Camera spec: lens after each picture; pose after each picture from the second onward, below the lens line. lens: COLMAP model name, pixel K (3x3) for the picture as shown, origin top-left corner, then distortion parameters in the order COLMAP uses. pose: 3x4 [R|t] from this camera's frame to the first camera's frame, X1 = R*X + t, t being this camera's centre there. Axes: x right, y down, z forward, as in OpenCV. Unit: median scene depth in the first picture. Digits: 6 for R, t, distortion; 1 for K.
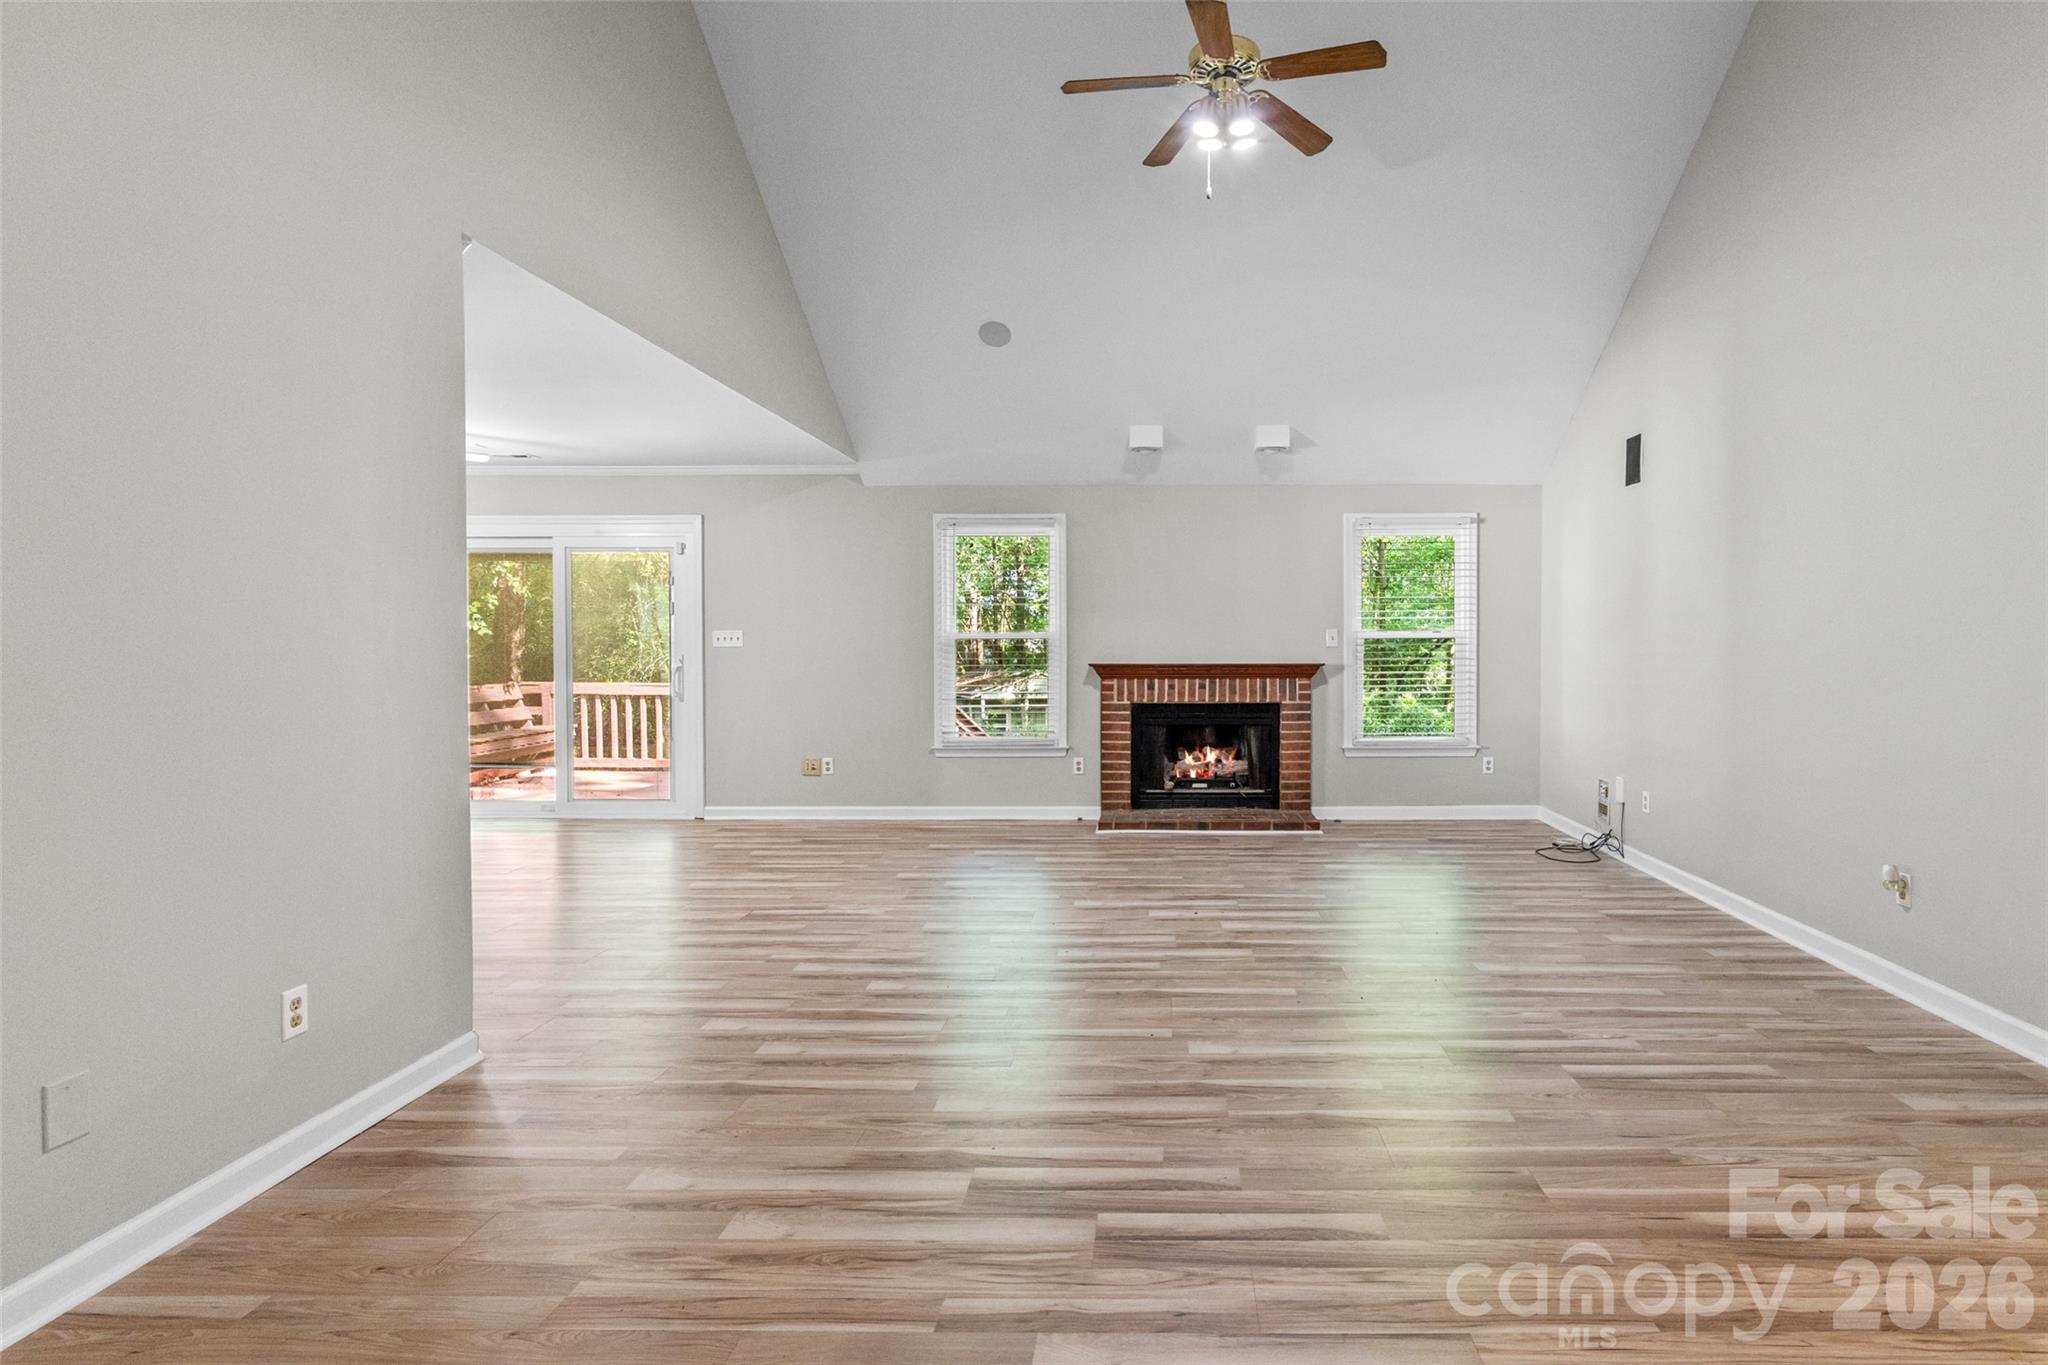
lens RADIAL K [[1025.6, 0, 1170.6], [0, 1025.6, 673.5], [0, 0, 1]] dist [-0.014216, -0.001208]
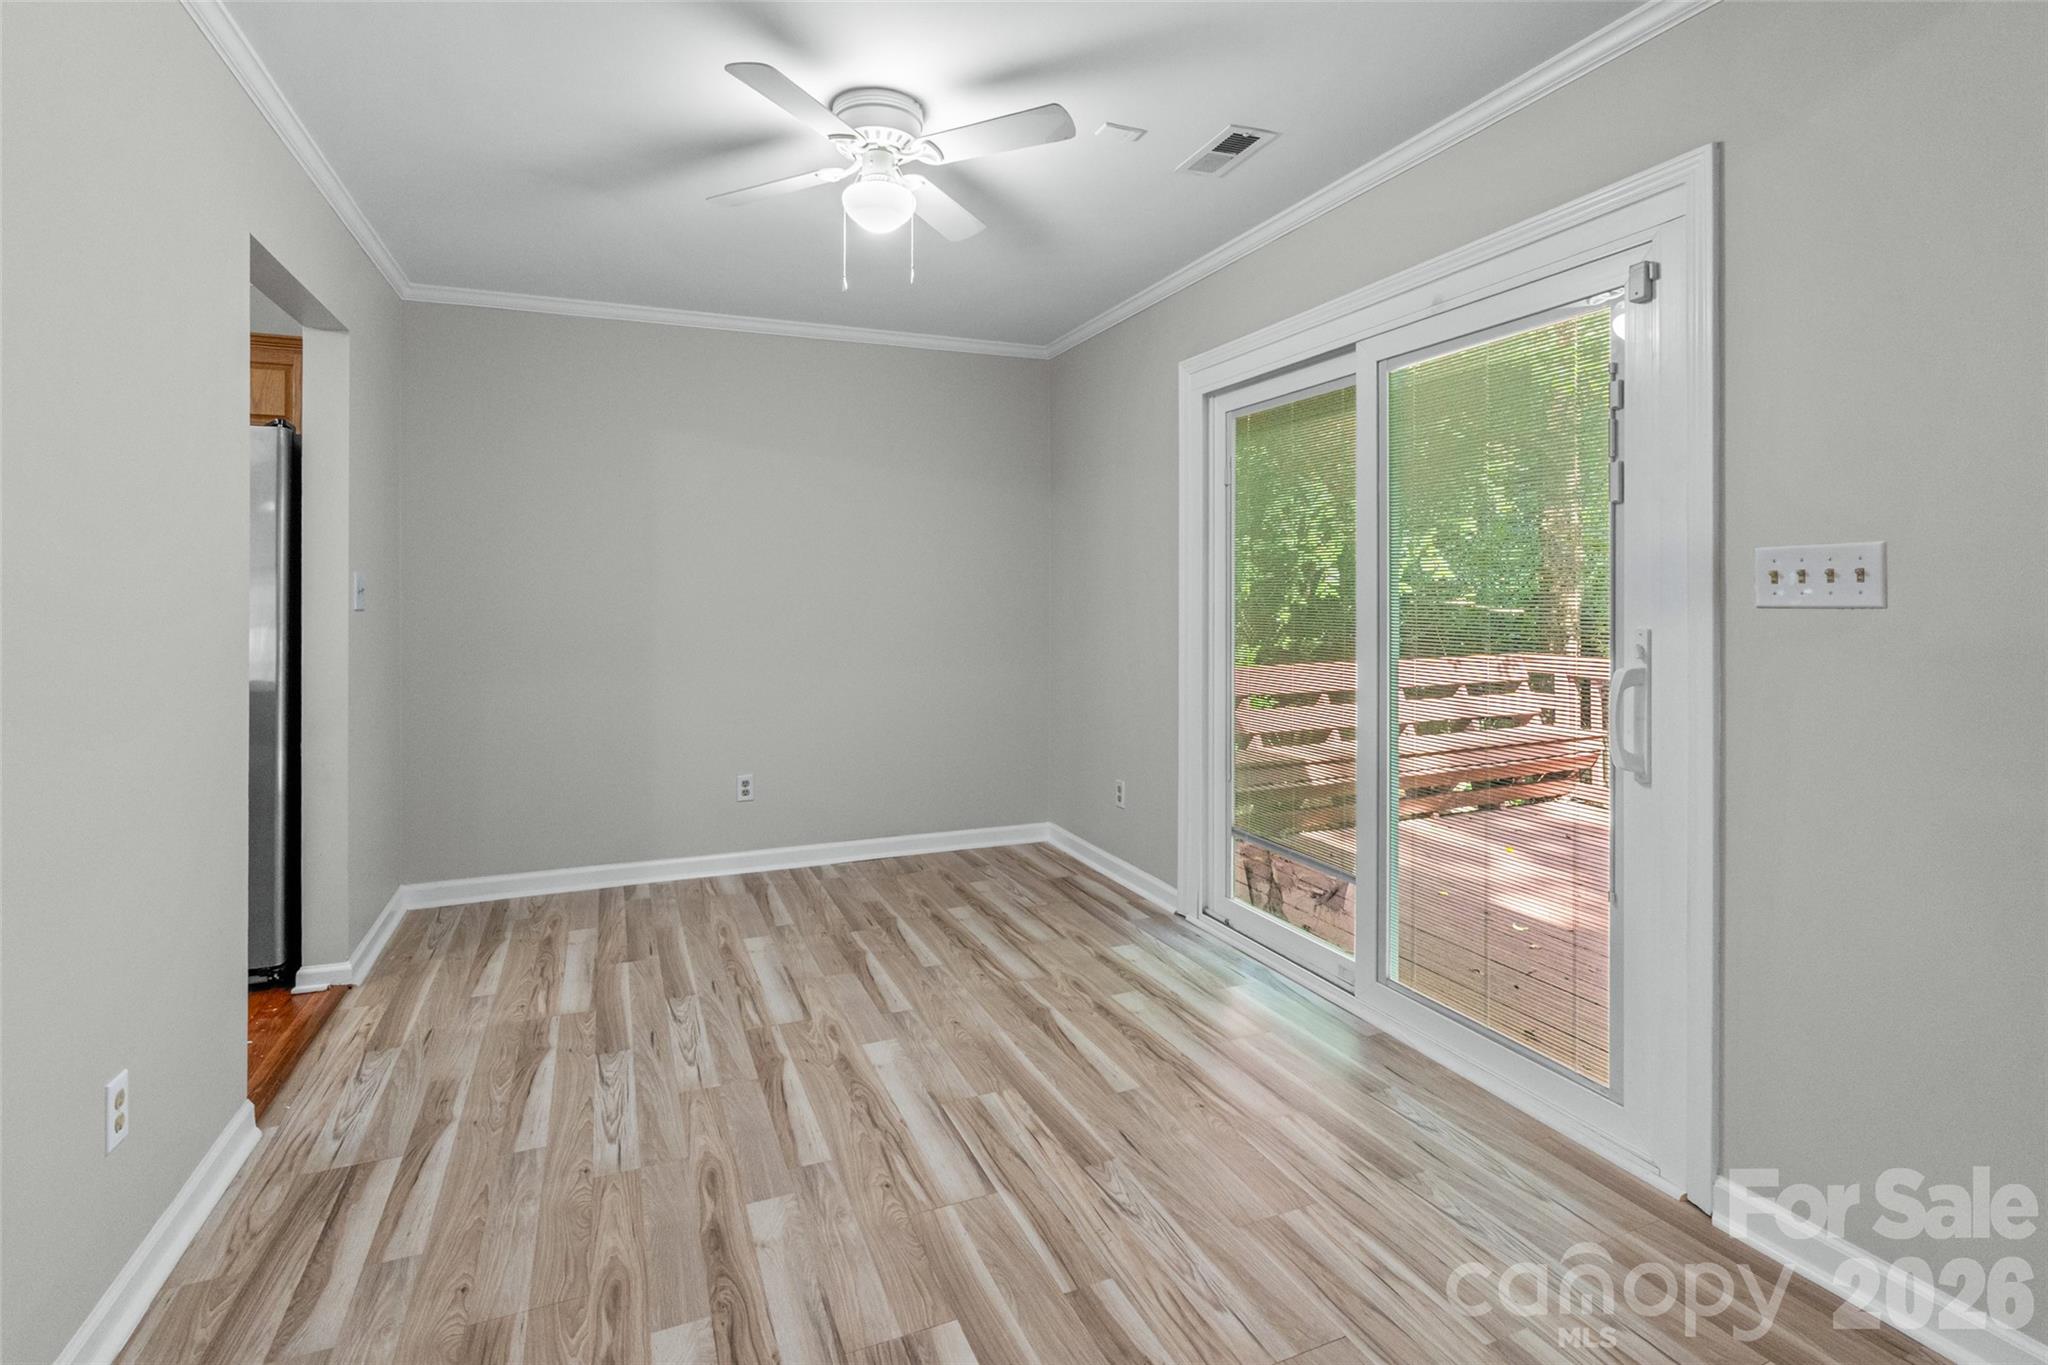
lens RADIAL K [[1007.8, 0, 1056.4], [0, 1007.8, 591.8], [0, 0, 1]] dist [-0.002864, -0.000398]
pose [[0.406556, -0.002291, -0.913623, -0.276131], [-0.027279, 0.999521, -0.014645, -0.021386], [0.913218, 0.030877, 0.406299, 0.732070]]
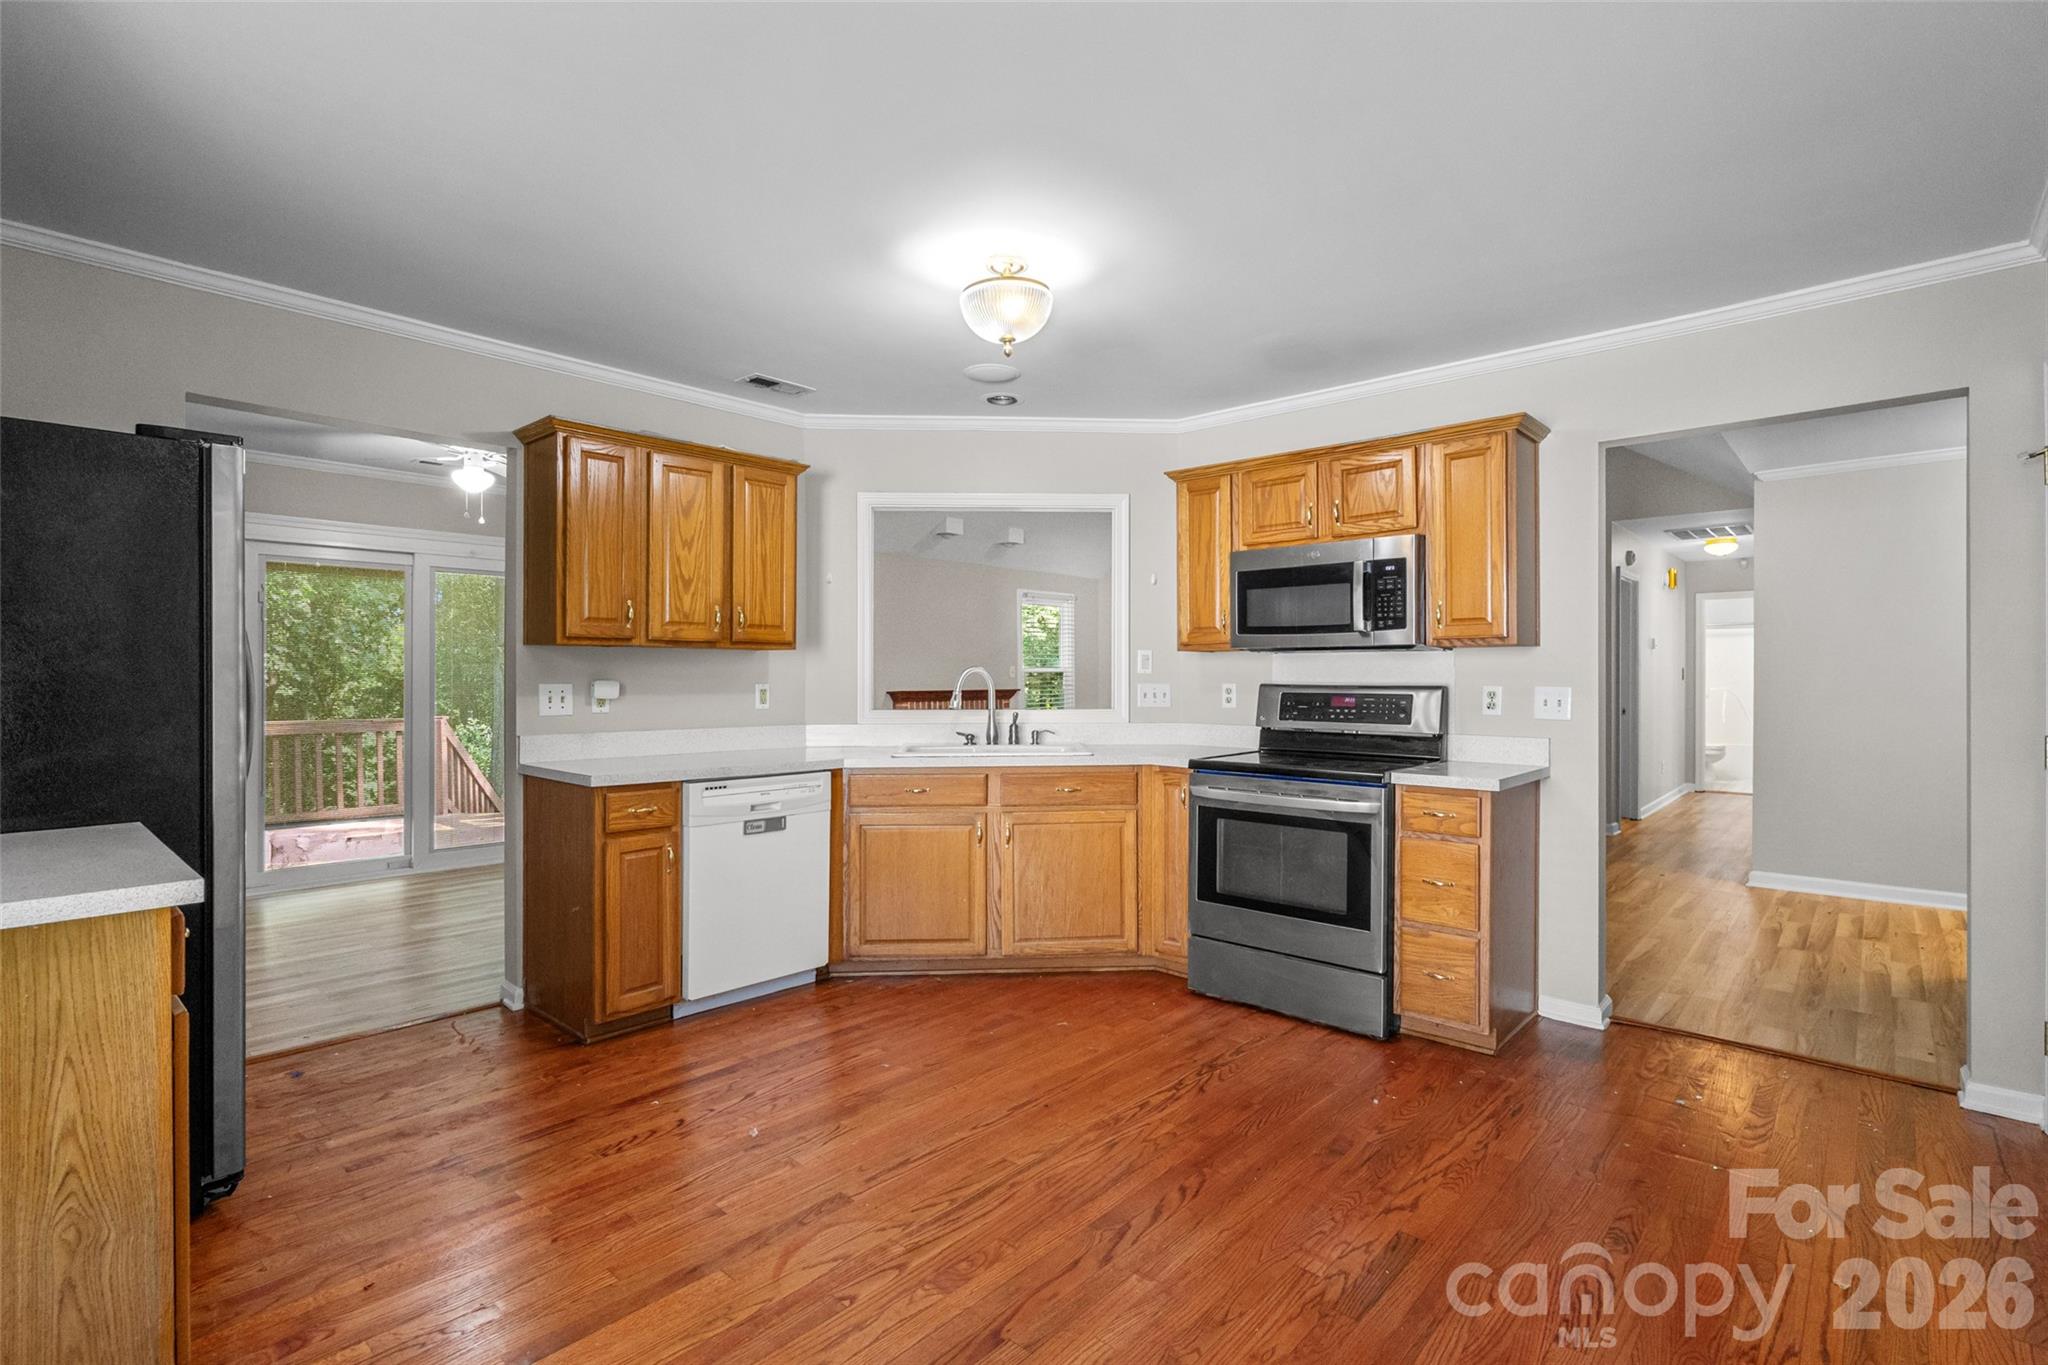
lens RADIAL K [[955.7, 0, 1020.6], [0, 955.7, 684.6], [0, 0, 1]] dist [-0.008647, 0.001728]
pose [[0.669398, -0.004718, 0.742889, -0.878014], [0.022403, 0.999653, -0.013838, 0.003065], [-0.742566, 0.025906, 0.669272, 0.062683]]
